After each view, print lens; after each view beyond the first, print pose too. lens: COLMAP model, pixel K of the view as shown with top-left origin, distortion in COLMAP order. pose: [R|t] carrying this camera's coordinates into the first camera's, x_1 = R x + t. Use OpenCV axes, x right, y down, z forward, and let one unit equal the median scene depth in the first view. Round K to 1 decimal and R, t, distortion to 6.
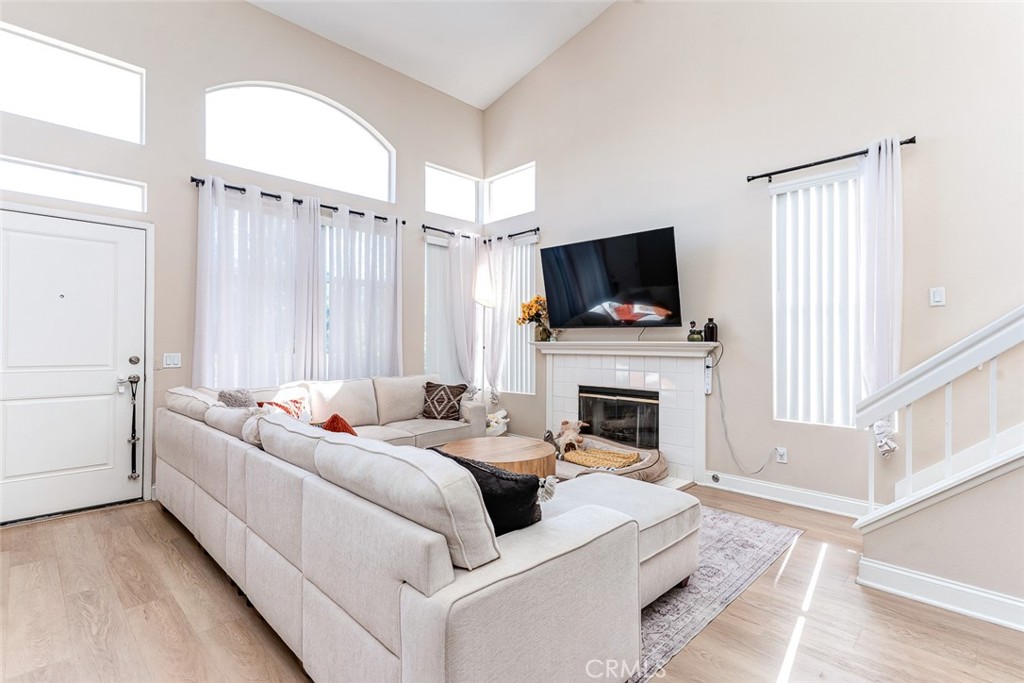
lens RADIAL K [[480.3, 0, 510.6], [0, 480.3, 340.8], [0, 0, 1]] dist [0.004308, 0.000313]
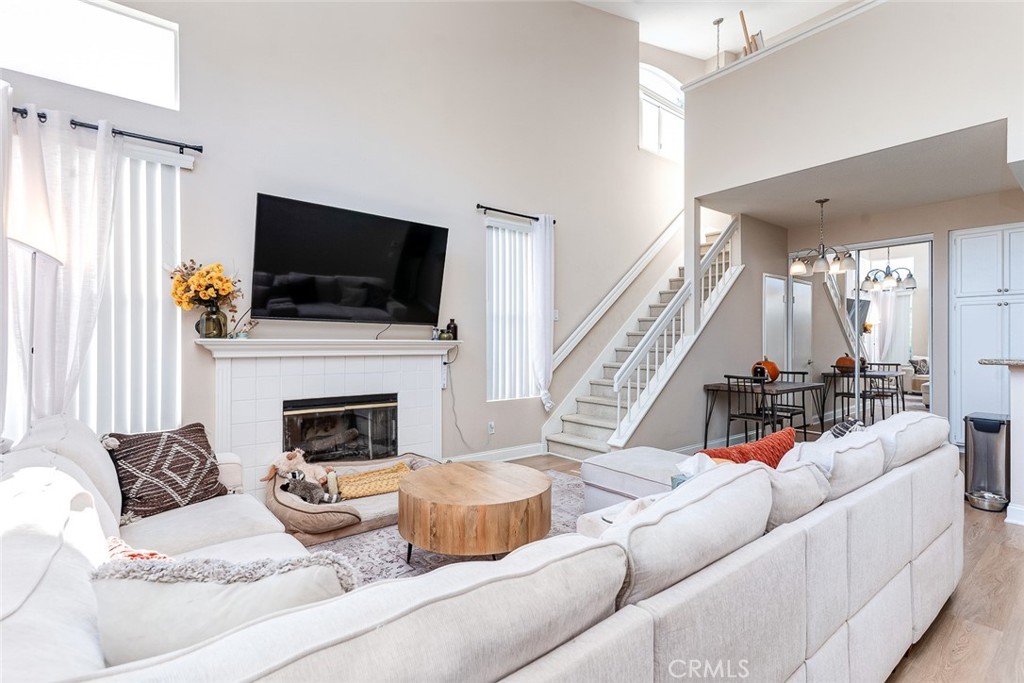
lens RADIAL K [[480.3, 0, 506.8], [0, 480.3, 342.3], [0, 0, 1]] dist [0.004308, 0.000313]
pose [[0.113188, 0.003261, 0.993568, -0.575573], [-0.004704, 0.999985, -0.002746, 0.007696], [-0.993562, -0.004363, 0.113202, 0.651695]]
